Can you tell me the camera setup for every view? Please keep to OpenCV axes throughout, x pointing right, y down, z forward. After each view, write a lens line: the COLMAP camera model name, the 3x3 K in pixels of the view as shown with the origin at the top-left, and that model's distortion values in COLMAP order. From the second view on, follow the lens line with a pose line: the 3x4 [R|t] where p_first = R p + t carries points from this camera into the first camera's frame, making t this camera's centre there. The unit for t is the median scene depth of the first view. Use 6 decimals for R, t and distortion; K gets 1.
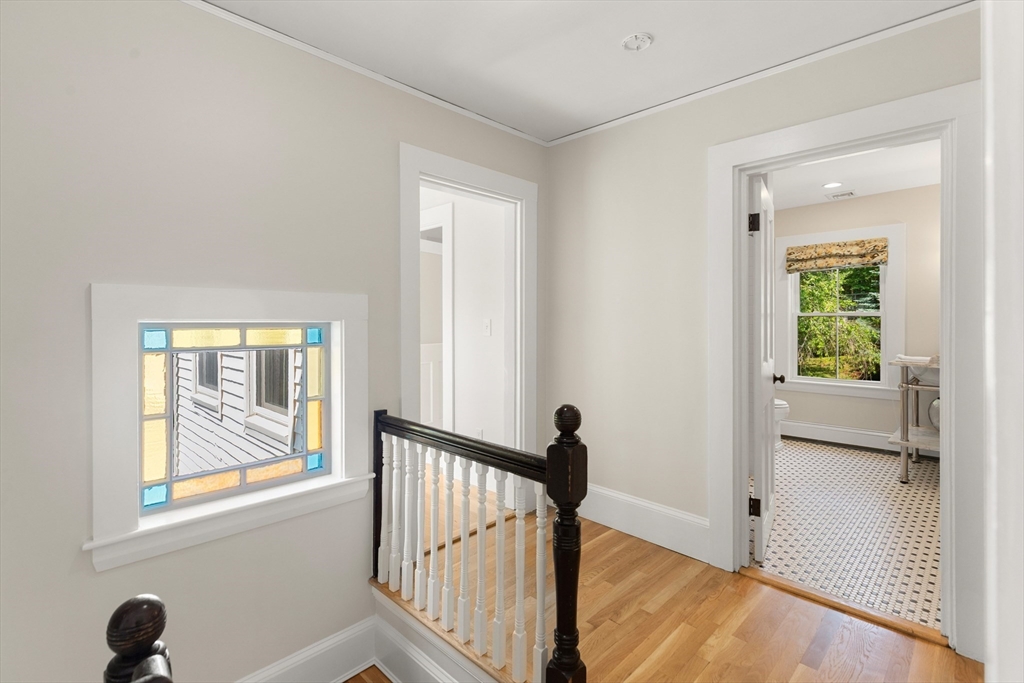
lens RADIAL K [[466.4, 0, 517.7], [0, 466.4, 324.8], [0, 0, 1]] dist [0.011282, -0.000818]
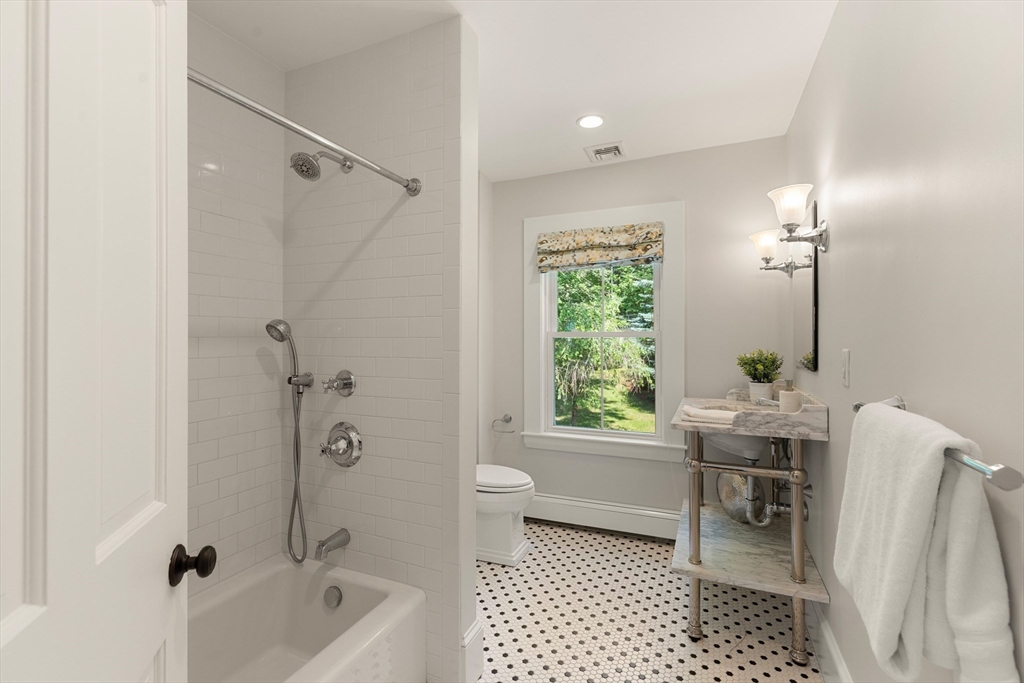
lens RADIAL K [[466.4, 0, 511.4], [0, 466.4, 337.5], [0, 0, 1]] dist [0.011282, -0.000818]
pose [[0.929785, 0.001535, 0.368099, 0.309976], [0.001497, 0.999967, -0.007950, -0.013045], [-0.368099, 0.007943, 0.929753, 0.419241]]
